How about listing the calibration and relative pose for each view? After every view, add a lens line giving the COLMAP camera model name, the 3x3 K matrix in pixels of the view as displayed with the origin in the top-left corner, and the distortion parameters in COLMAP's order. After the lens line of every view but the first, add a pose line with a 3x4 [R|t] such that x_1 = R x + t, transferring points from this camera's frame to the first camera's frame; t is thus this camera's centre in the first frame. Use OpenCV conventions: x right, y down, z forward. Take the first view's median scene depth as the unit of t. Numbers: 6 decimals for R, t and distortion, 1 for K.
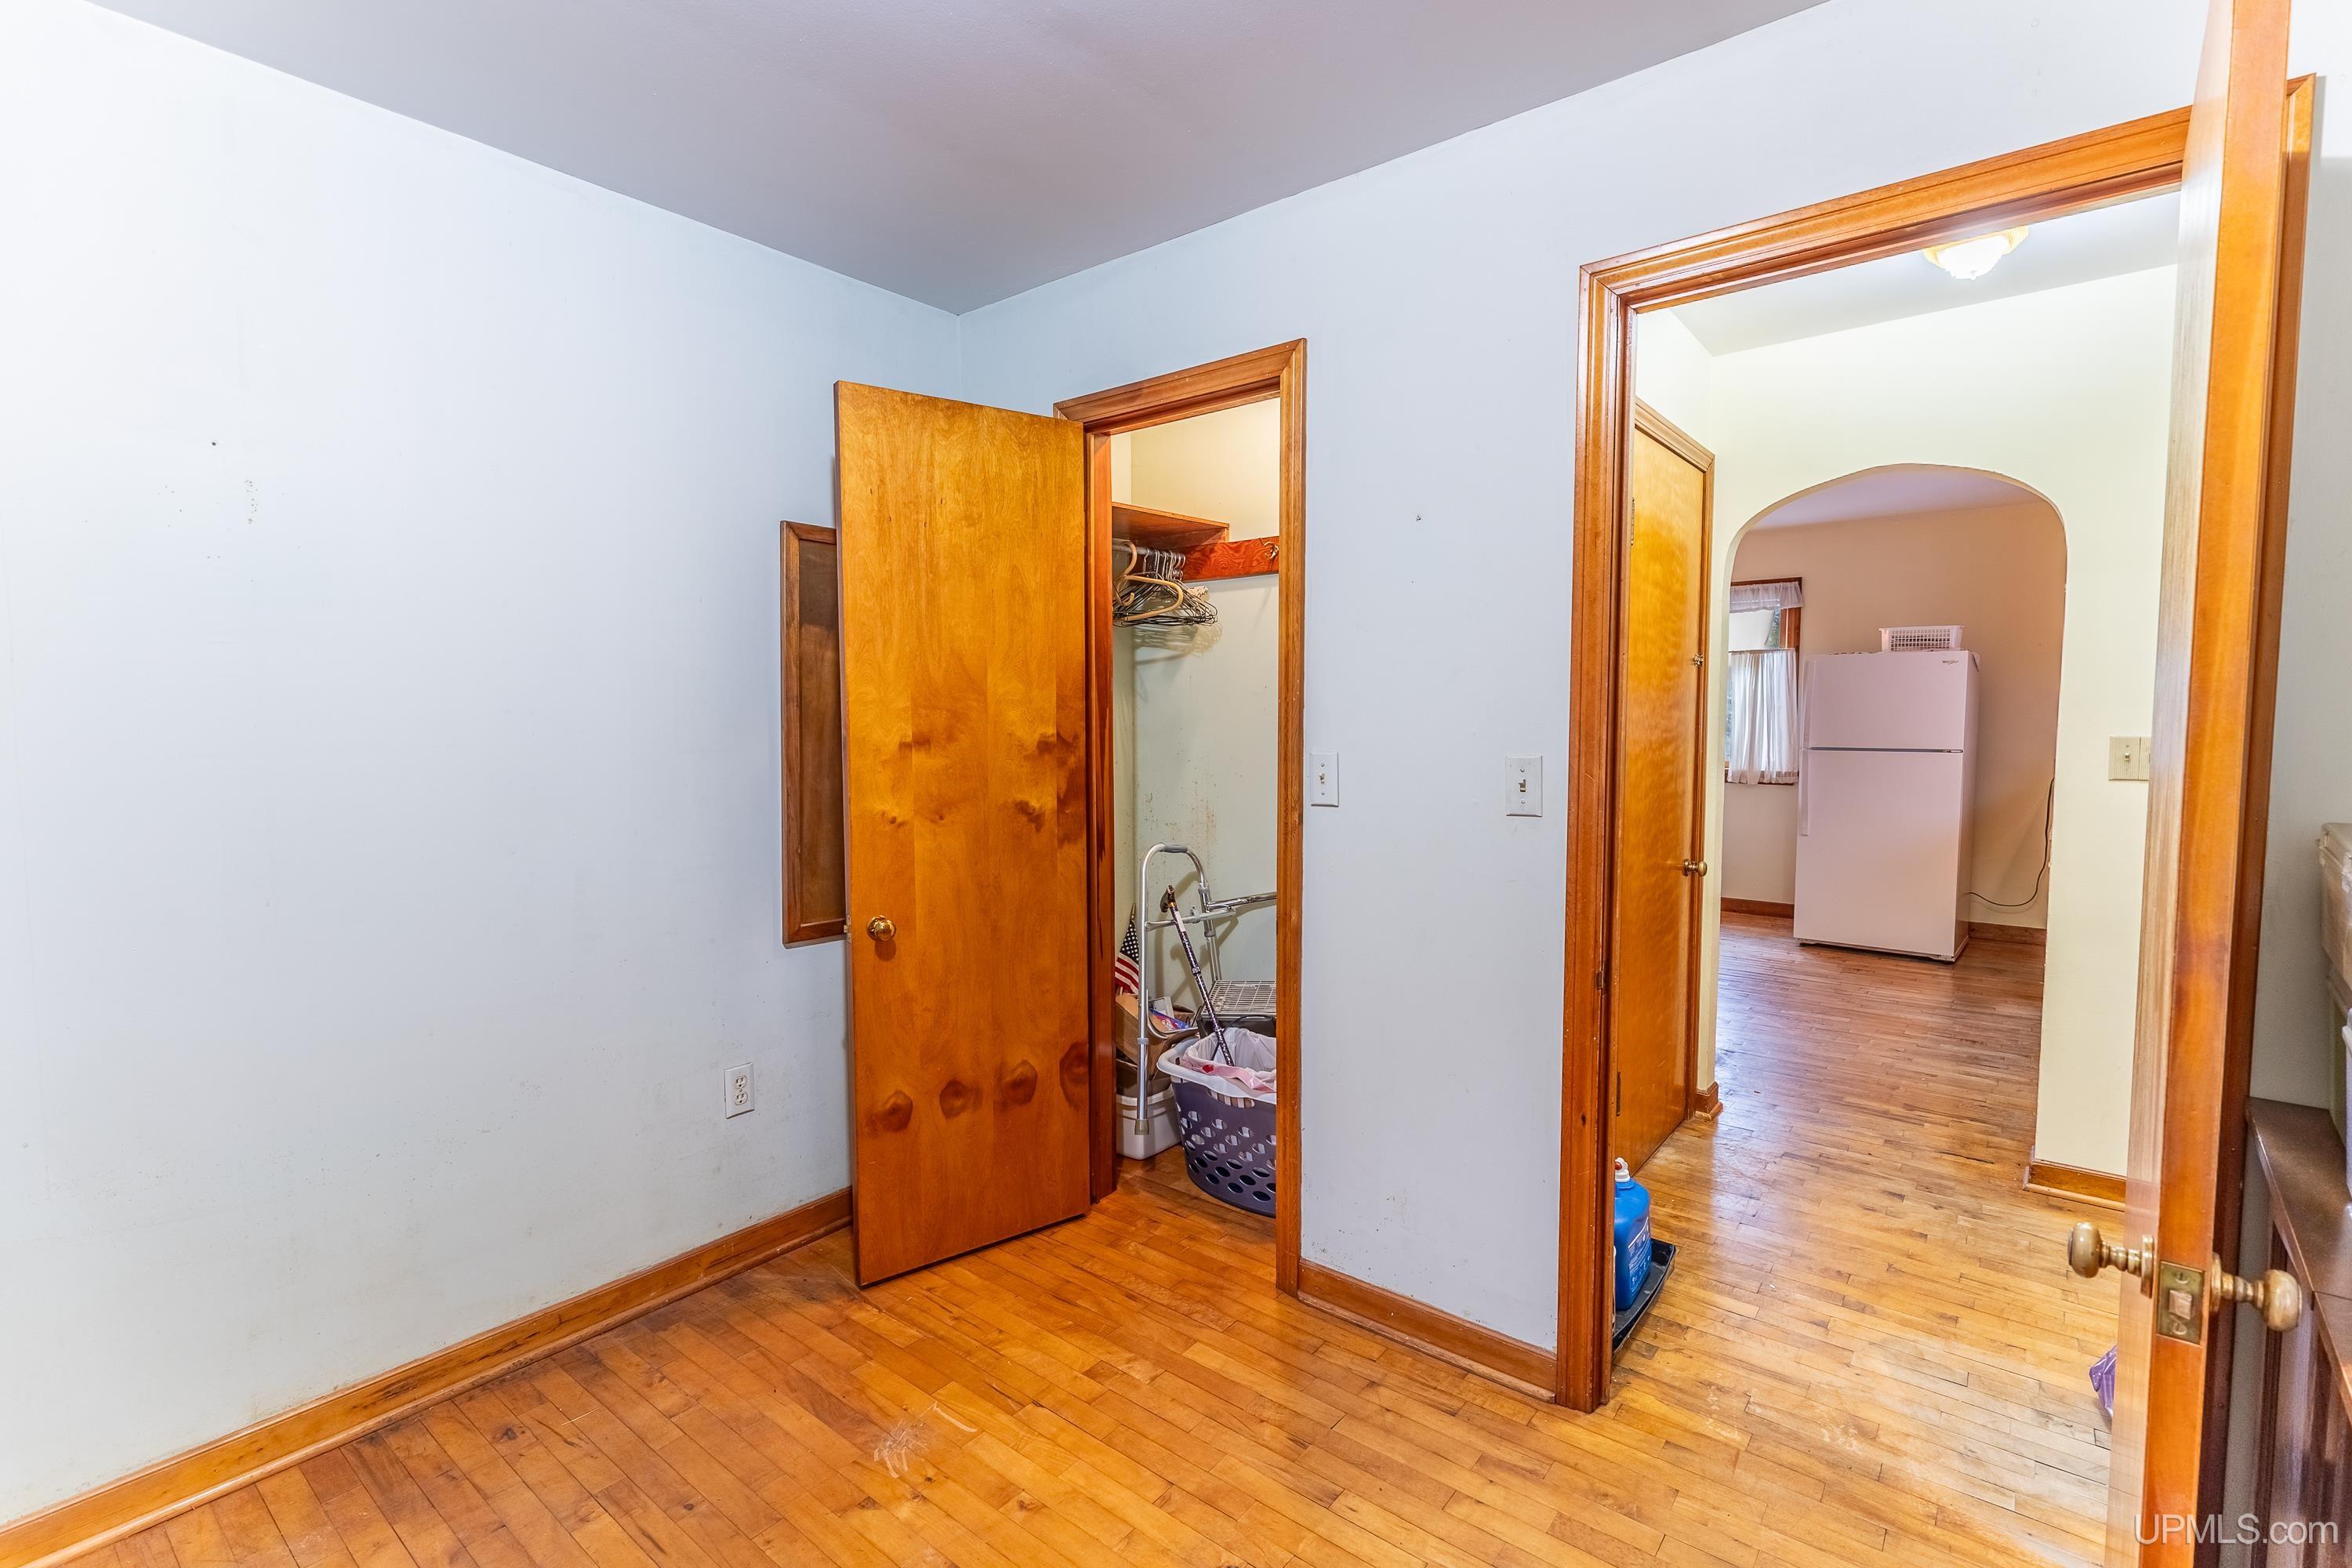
lens RADIAL K [[1075.9, 0, 1167.8], [0, 1075.9, 783.1], [0, 0, 1]] dist [0.007911, -0.001636]
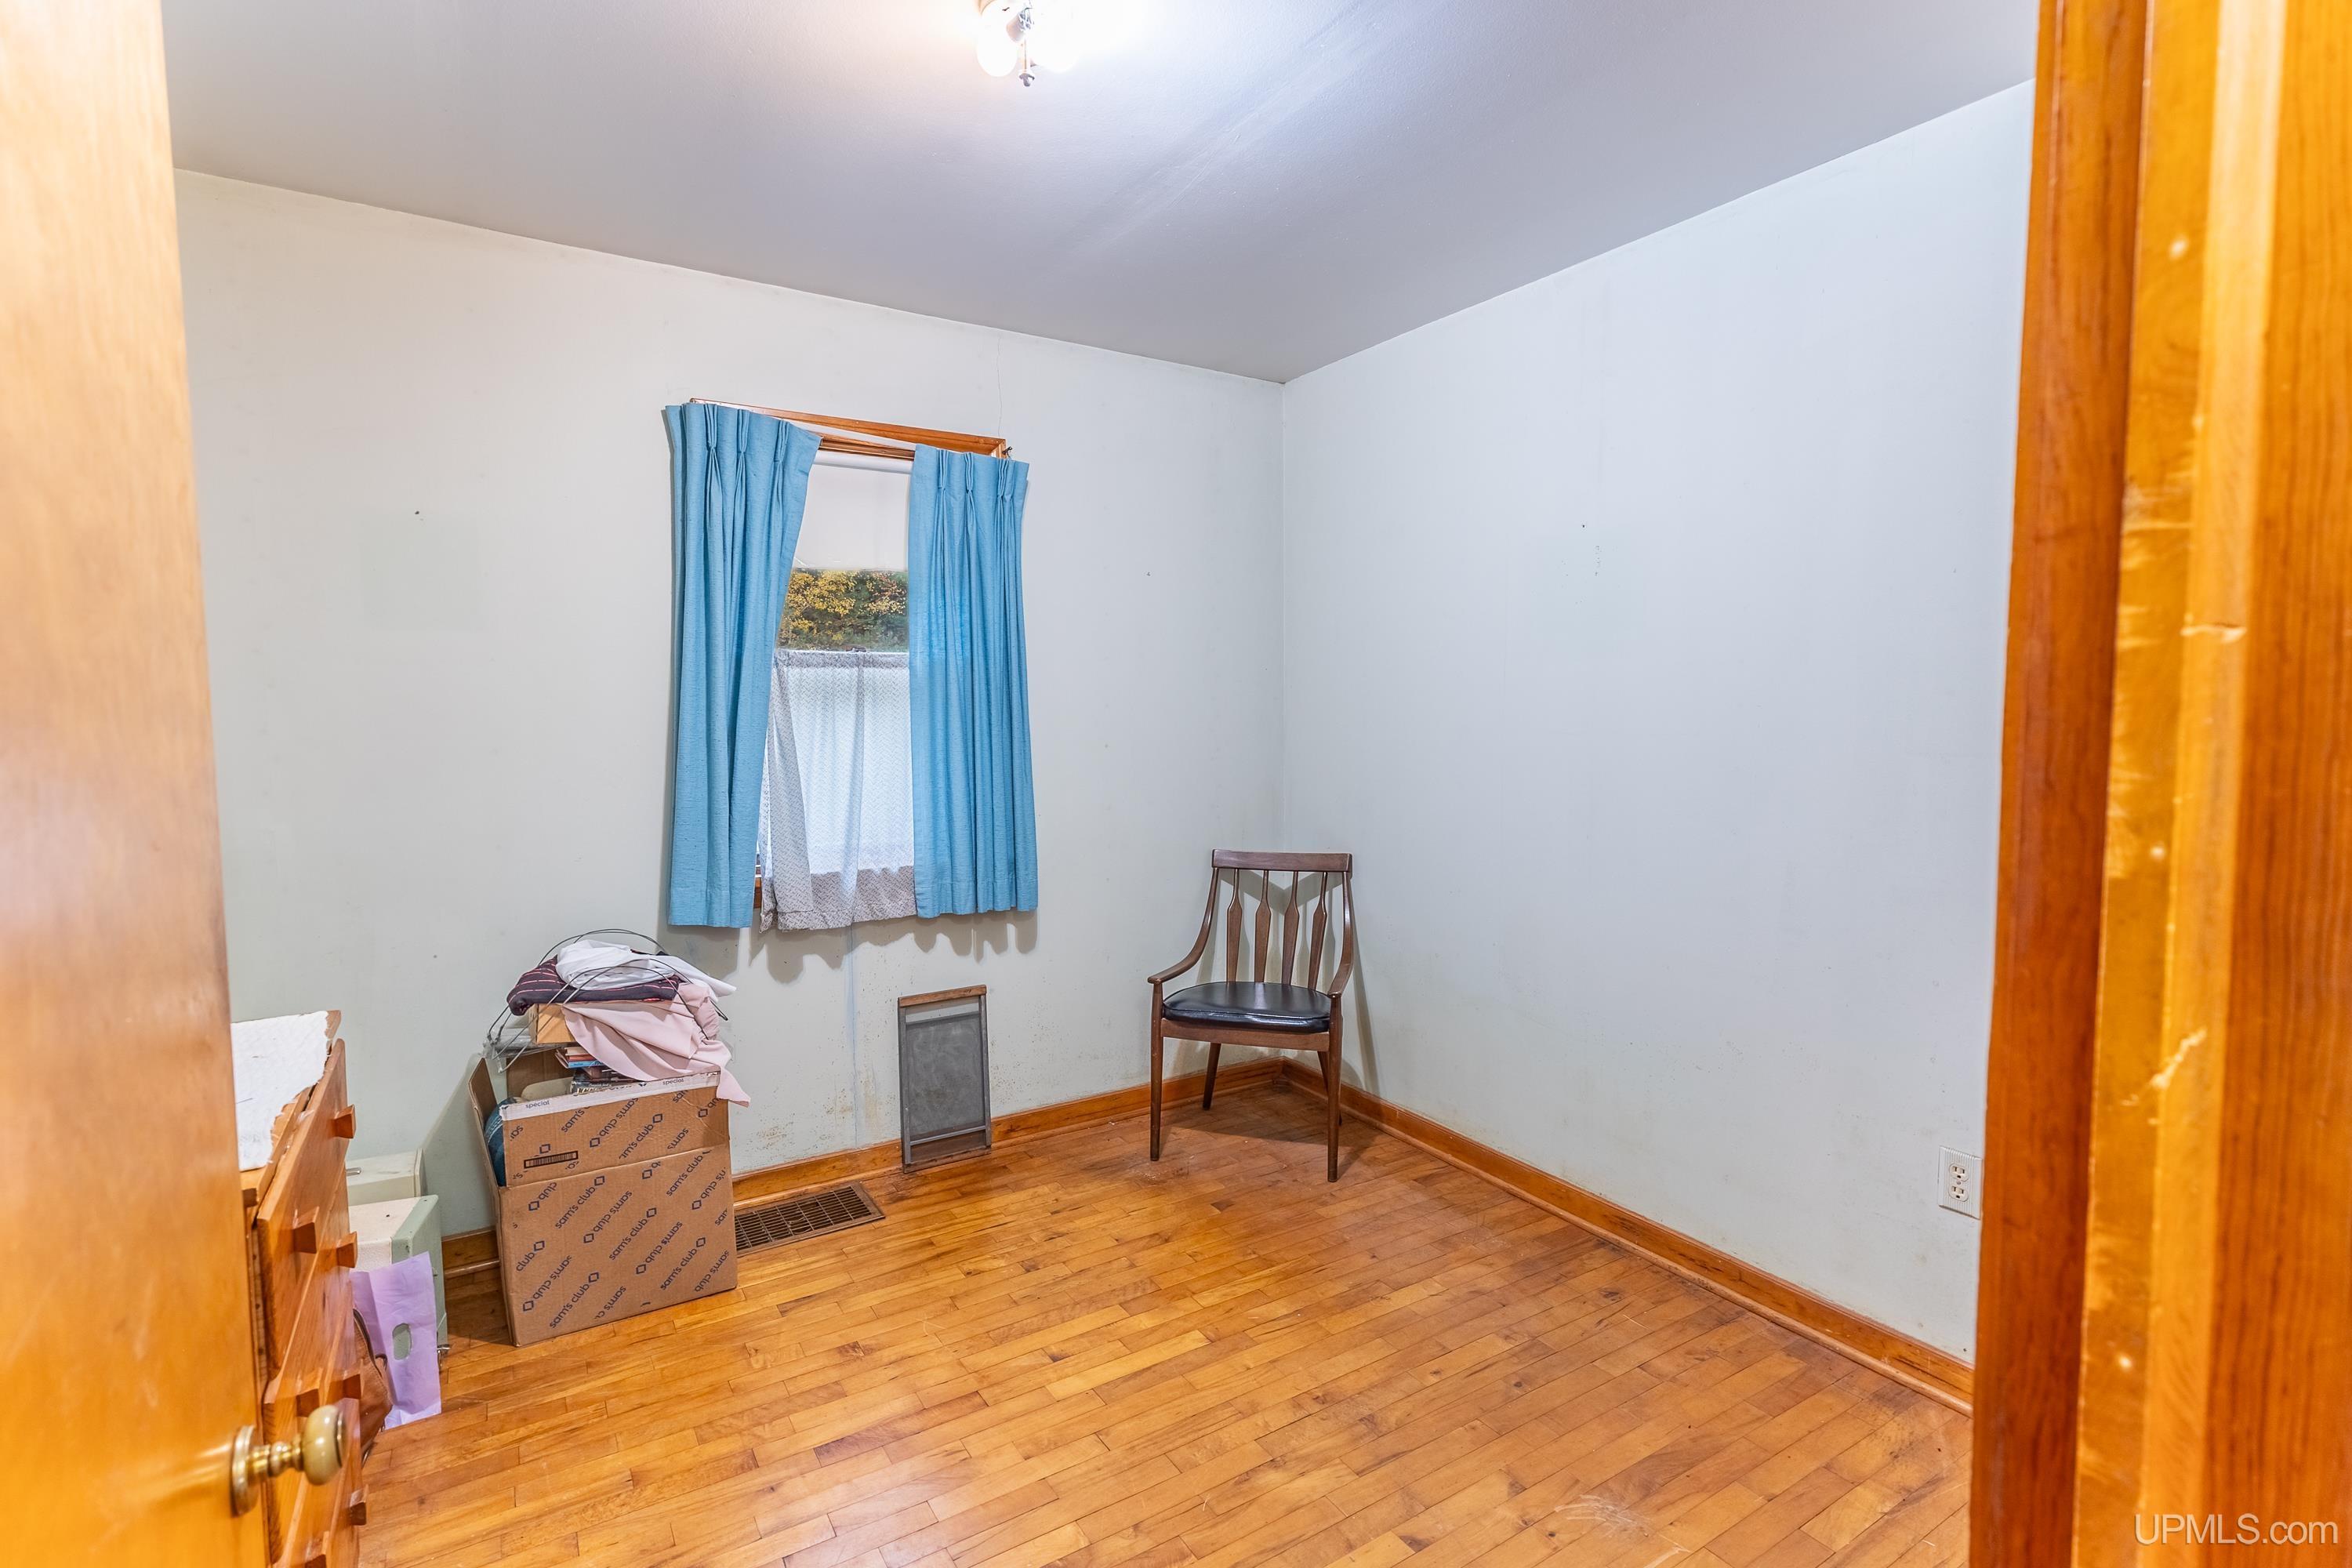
lens RADIAL K [[1075.9, 0, 1165.6], [0, 1075.9, 781.7], [0, 0, 1]] dist [0.007911, -0.001636]
pose [[-0.312305, 0.079871, -0.946618, 0.635048], [-0.063874, 0.992439, 0.104810, -0.069431], [0.947832, 0.093197, -0.304842, 0.803531]]
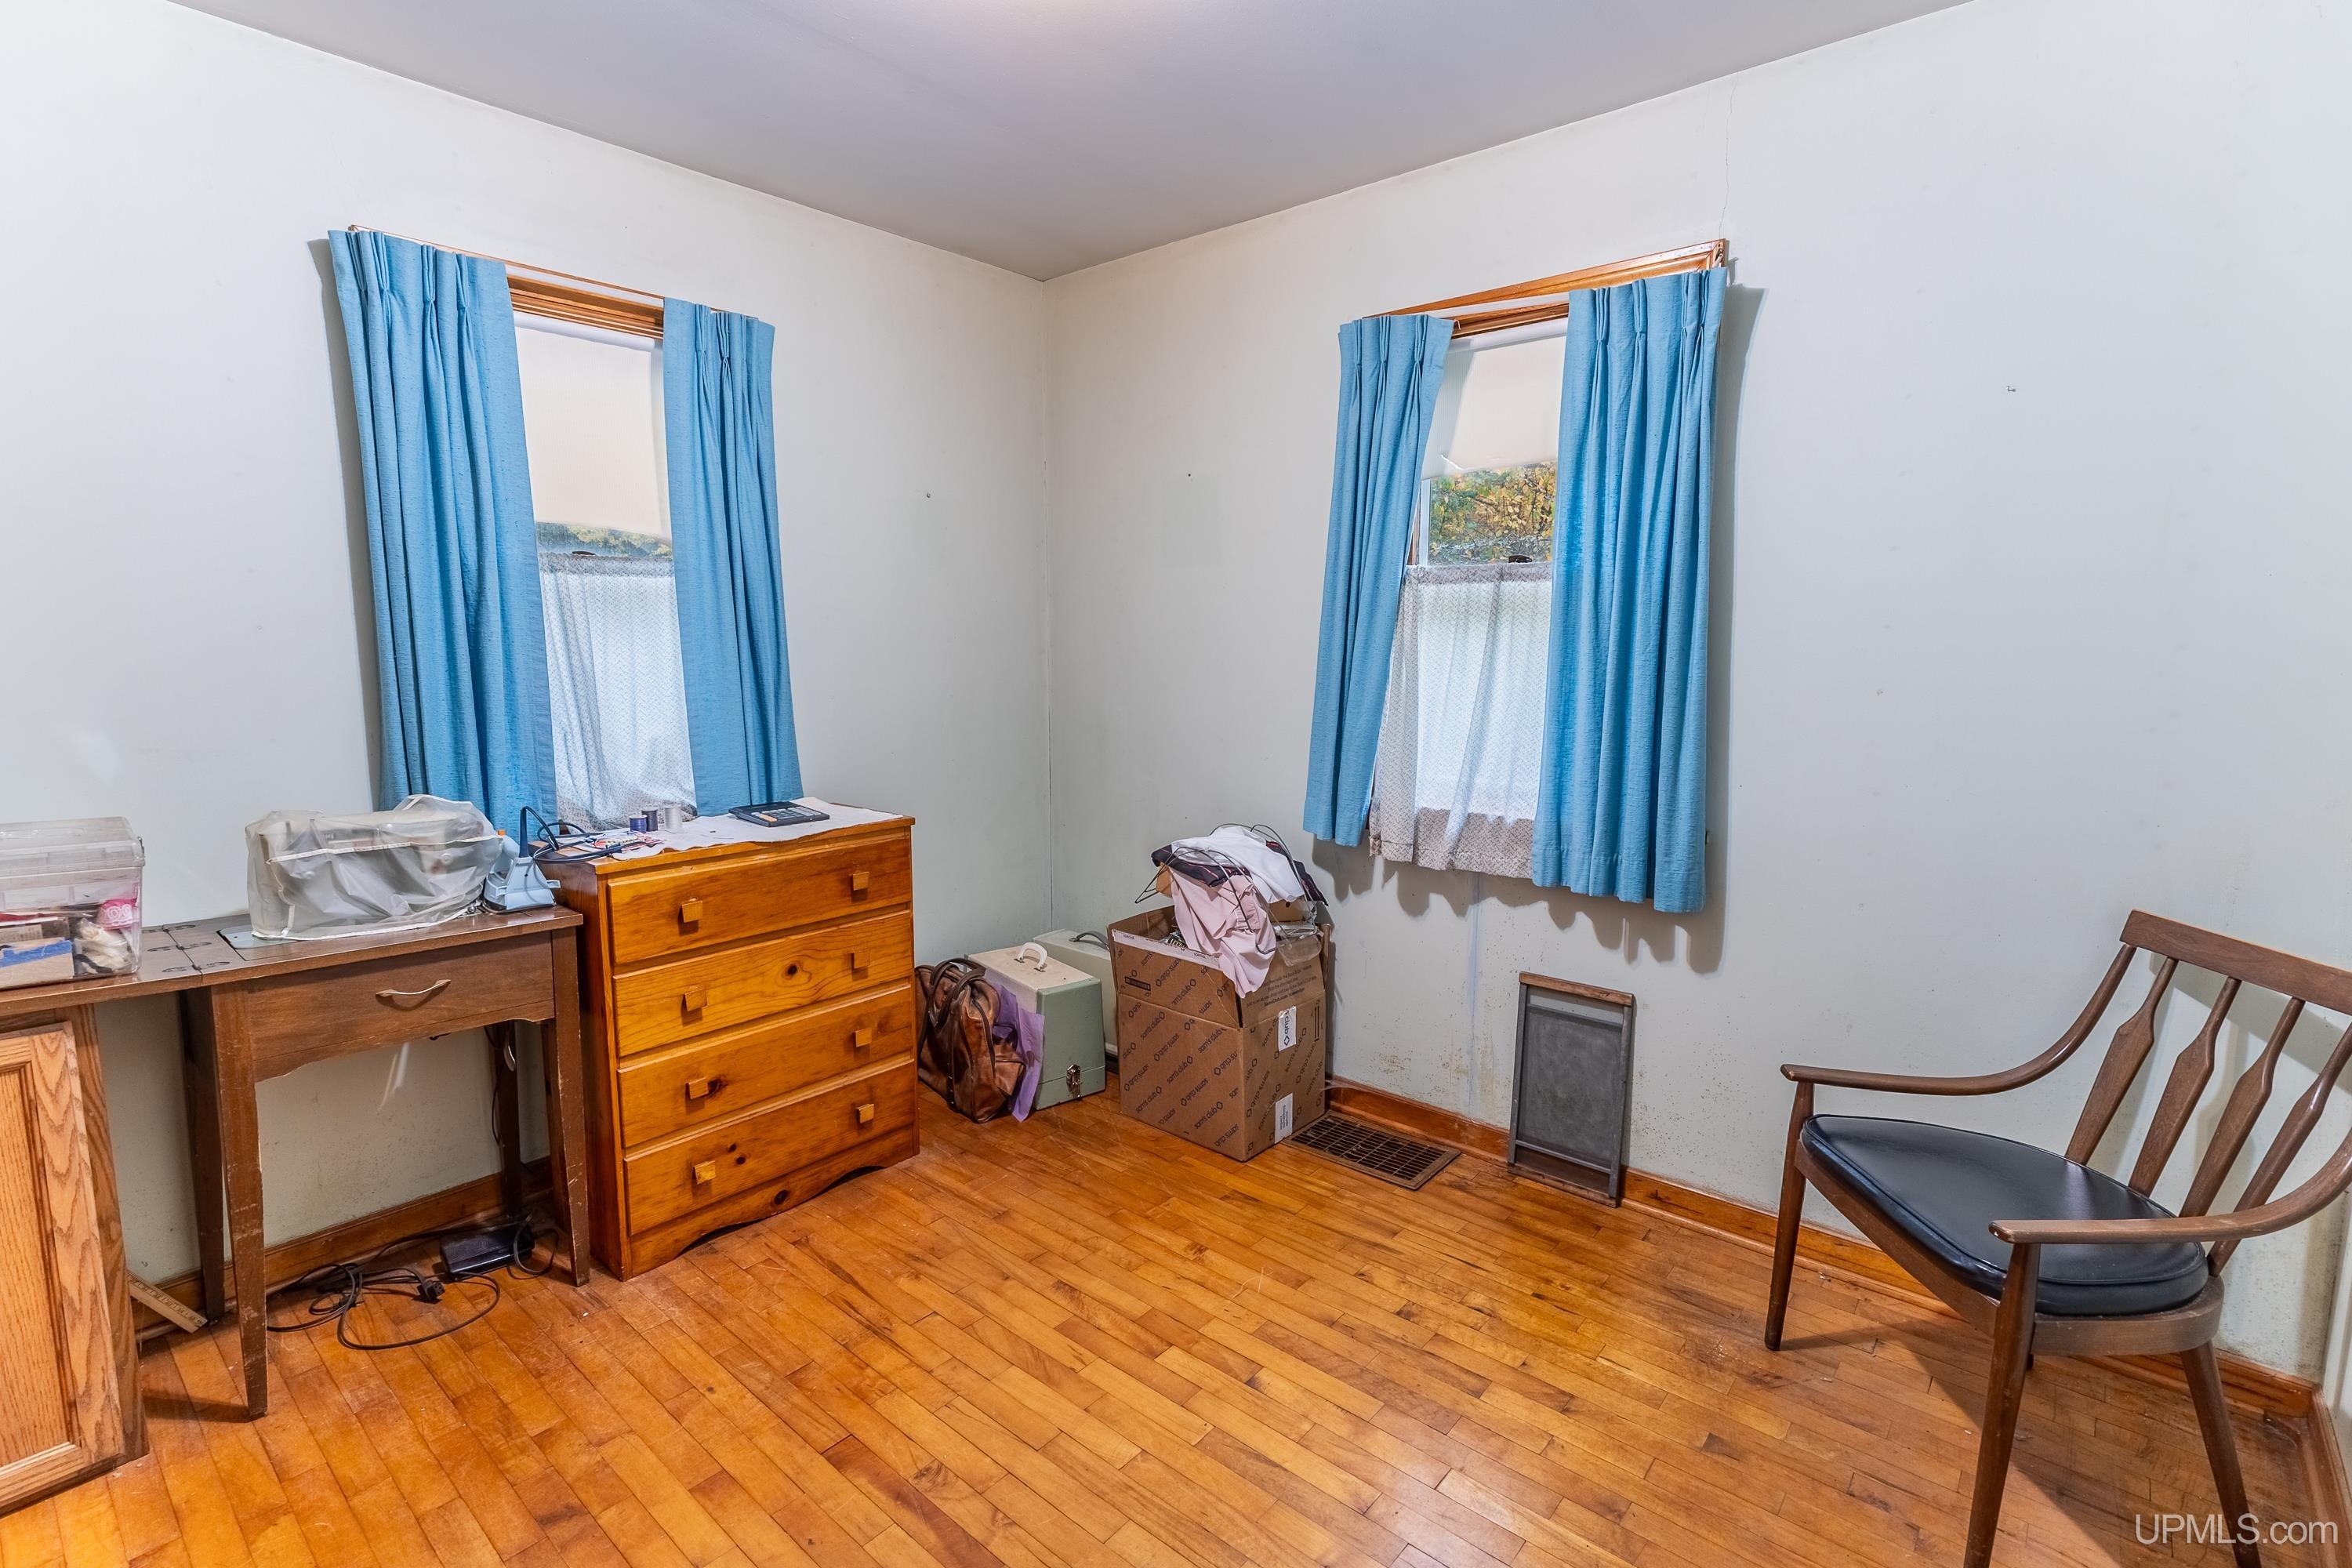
lens RADIAL K [[1075.9, 0, 1188.5], [0, 1075.9, 779.9], [0, 0, 1]] dist [0.007911, -0.001636]
pose [[-0.999980, 0.004280, -0.004636, -0.226868], [0.003237, 0.978695, 0.205296, -0.076637], [0.005416, 0.205277, -0.978689, 1.217192]]
